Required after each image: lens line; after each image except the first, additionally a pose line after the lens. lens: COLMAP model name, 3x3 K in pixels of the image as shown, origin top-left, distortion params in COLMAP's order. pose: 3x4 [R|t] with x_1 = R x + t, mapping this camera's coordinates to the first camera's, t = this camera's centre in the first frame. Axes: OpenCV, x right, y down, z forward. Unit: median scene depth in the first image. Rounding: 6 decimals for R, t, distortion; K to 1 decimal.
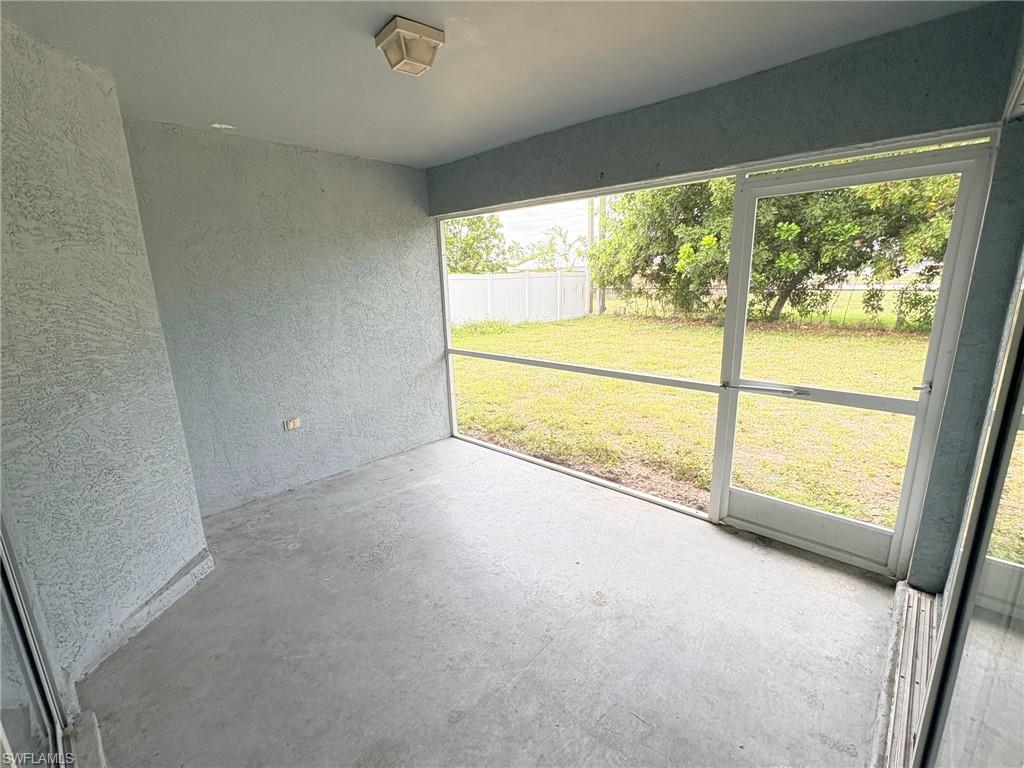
lens RADIAL K [[458.1, 0, 510.8], [0, 458.1, 385.6], [0, 0, 1]] dist [-0.000212, 0.000050]
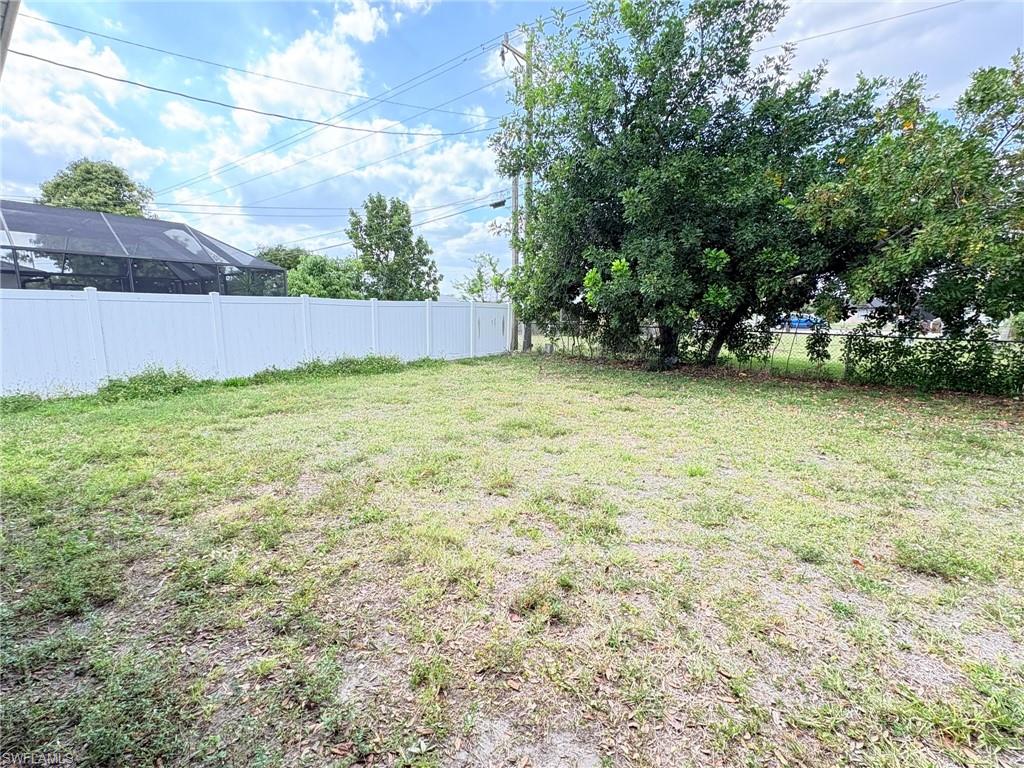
lens RADIAL K [[458.1, 0, 512.7], [0, 458.1, 386.3], [0, 0, 1]] dist [-0.000212, 0.000050]
pose [[0.997070, 0.022925, 0.072977, 0.158789], [-0.017724, 0.997309, -0.071139, -0.038944], [-0.074412, 0.069637, 0.994793, 0.193846]]
